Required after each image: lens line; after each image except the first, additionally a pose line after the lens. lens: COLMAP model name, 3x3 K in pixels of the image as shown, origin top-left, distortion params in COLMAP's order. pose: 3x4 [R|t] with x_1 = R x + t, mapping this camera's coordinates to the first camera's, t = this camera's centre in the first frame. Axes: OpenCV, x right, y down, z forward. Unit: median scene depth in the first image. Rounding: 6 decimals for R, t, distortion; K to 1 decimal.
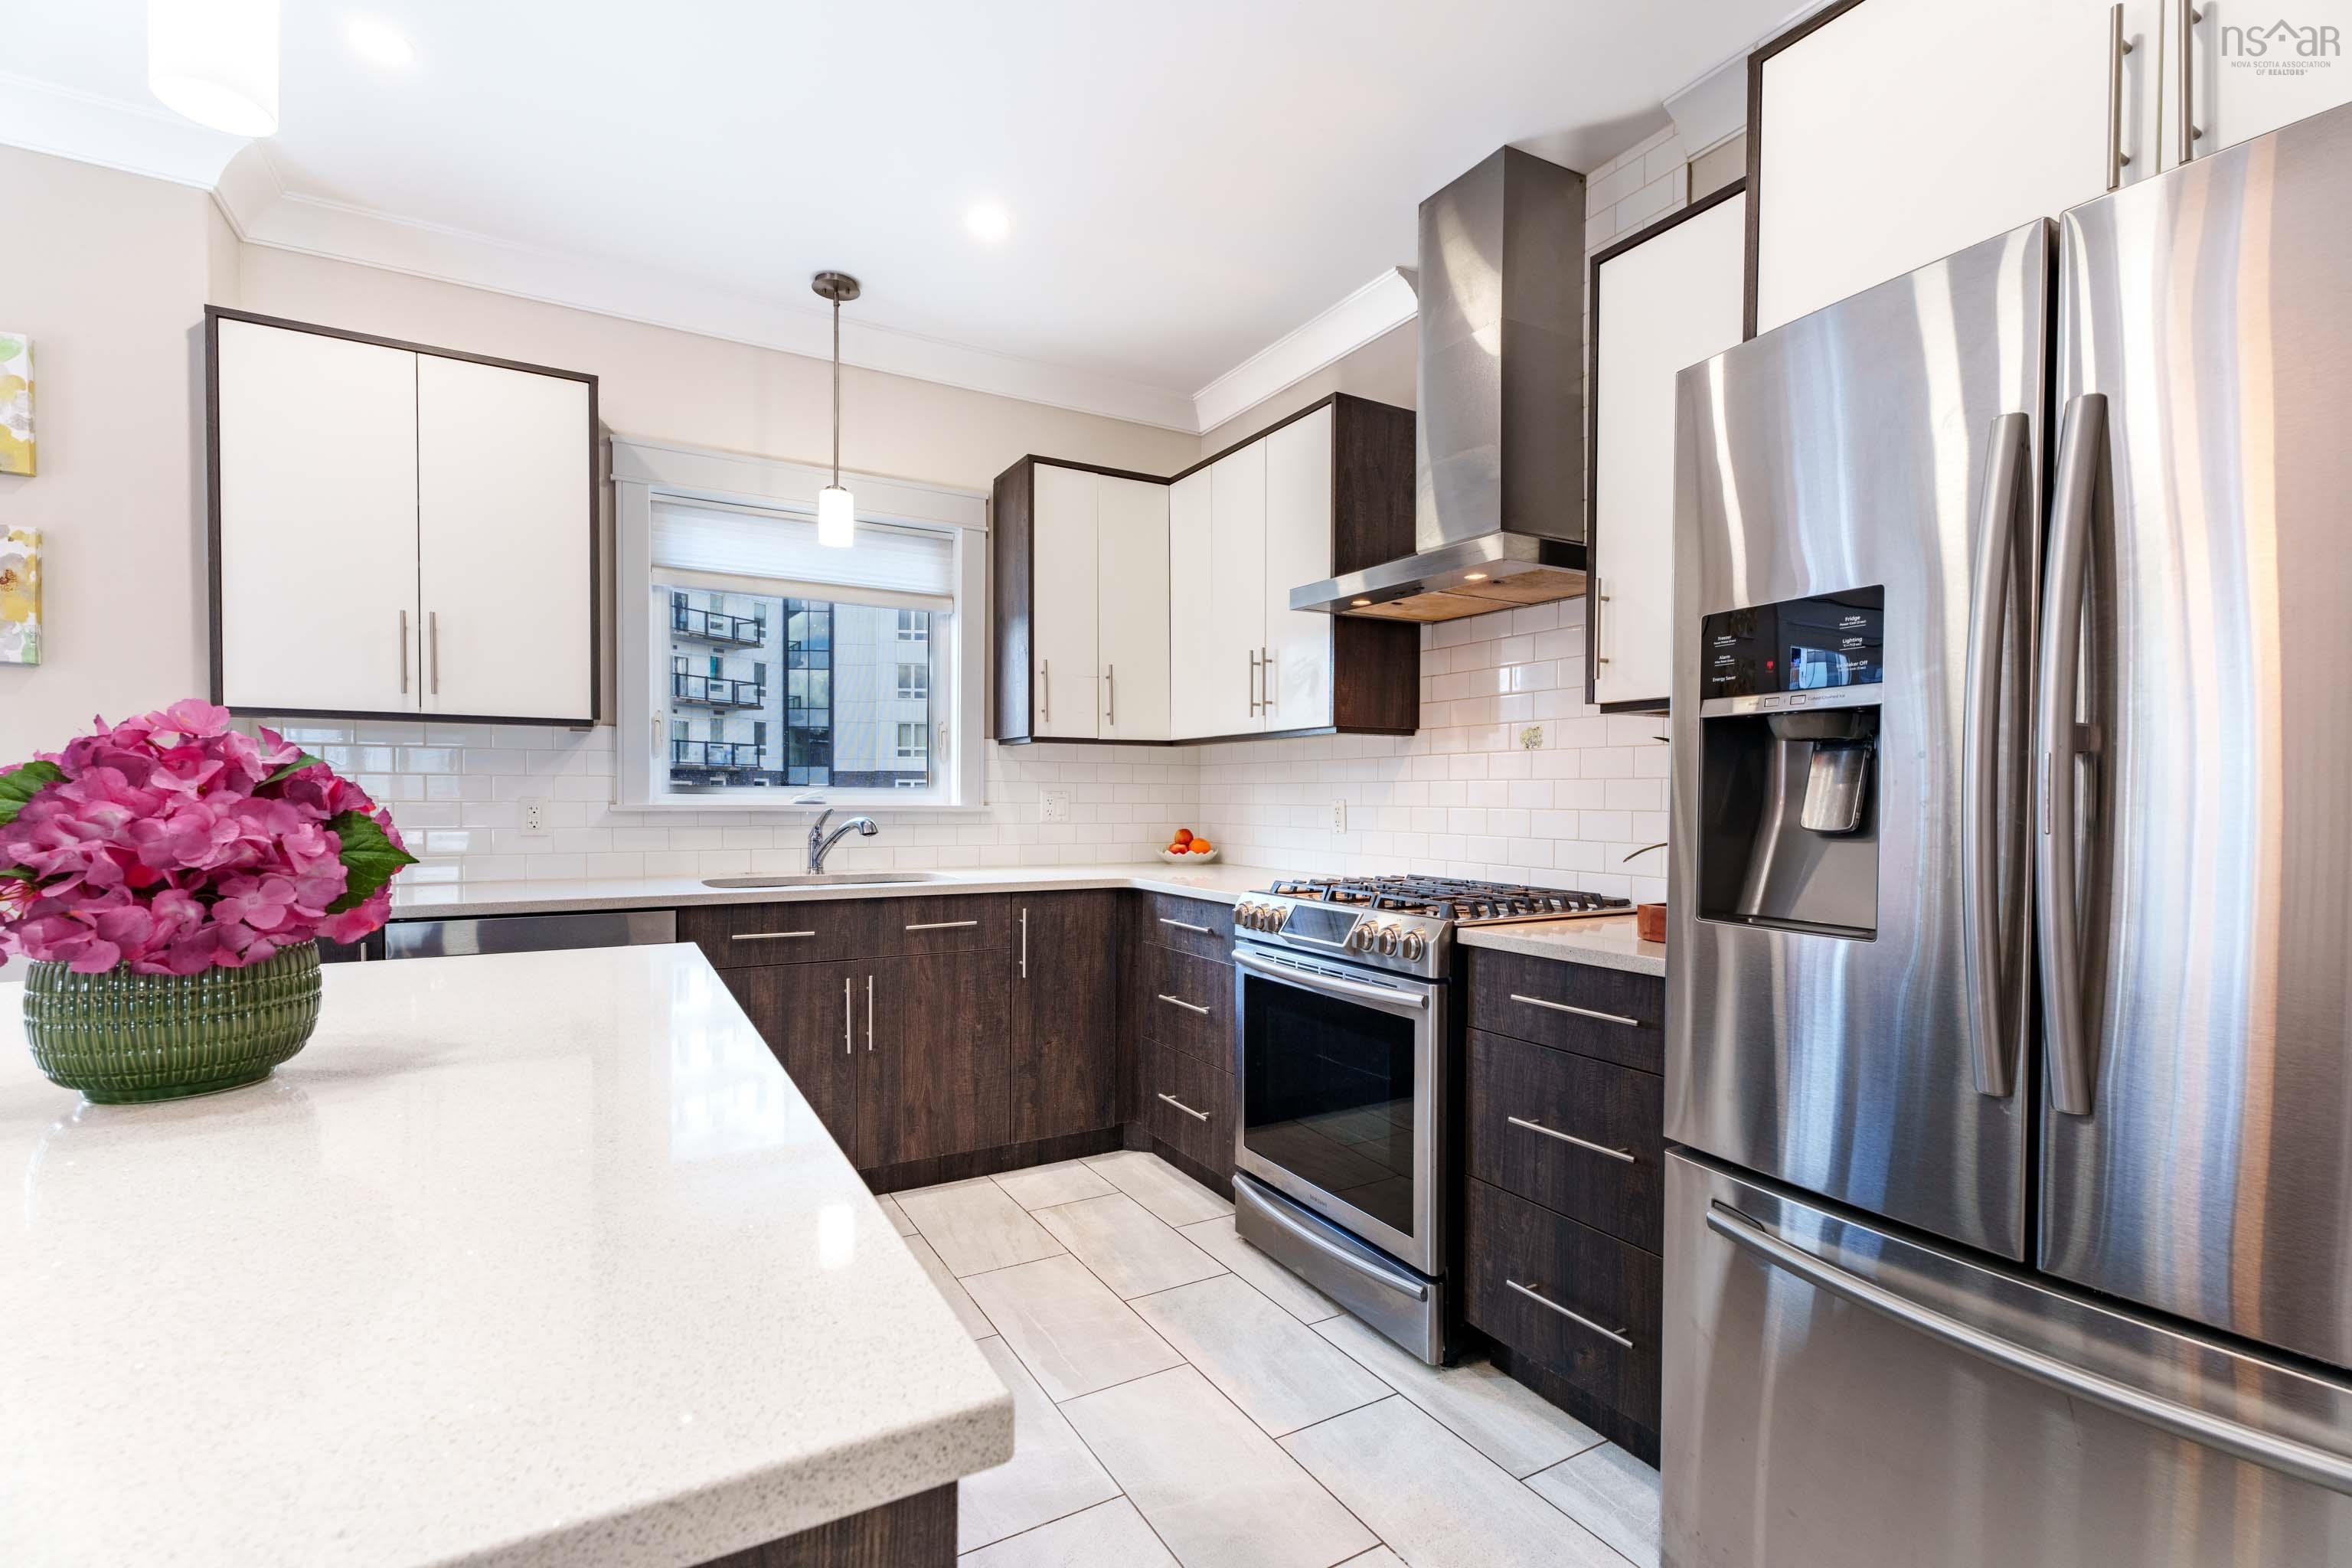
lens RADIAL K [[1049.3, 0, 1170.7], [0, 1049.3, 793.2], [0, 0, 1]] dist [0.001090, -0.000626]
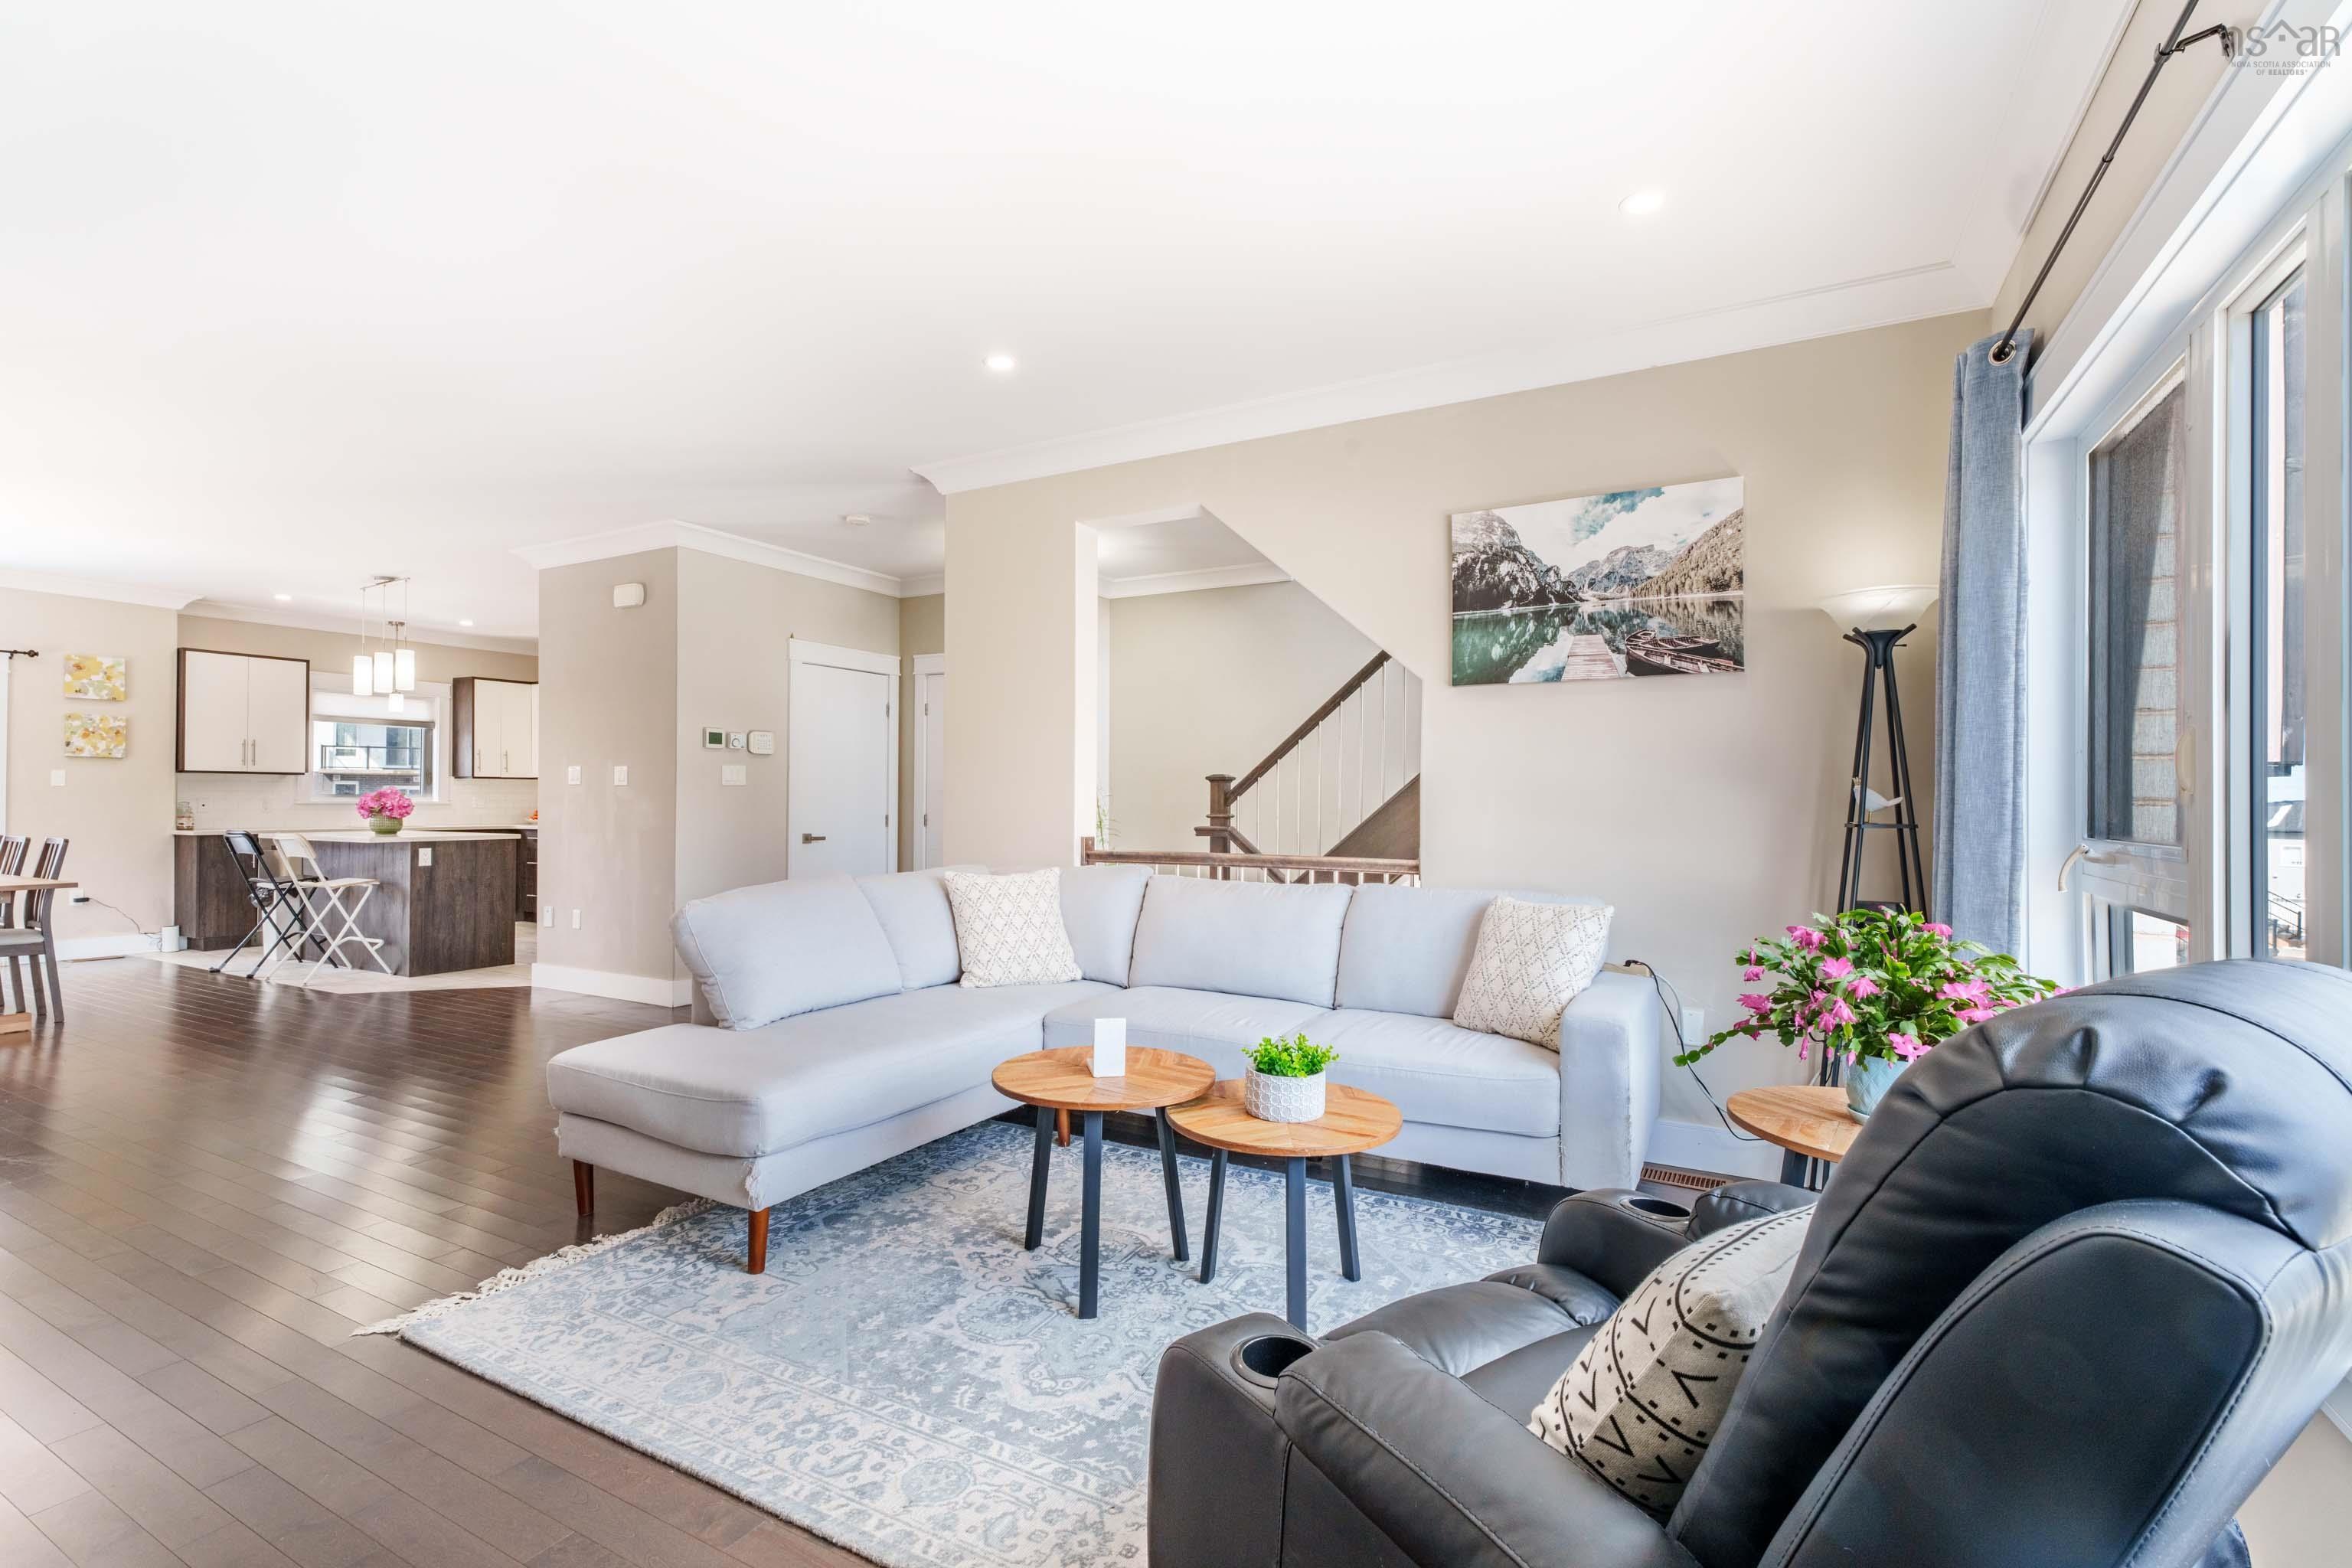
lens RADIAL K [[1049.3, 0, 1182.9], [0, 1049.3, 787.7], [0, 0, 1]] dist [0.001090, -0.000626]
pose [[0.857944, 0.005699, 0.513711, 0.052667], [-0.005513, 0.999983, -0.001885, -0.026953], [-0.513713, -0.001215, 0.857961, -2.306722]]
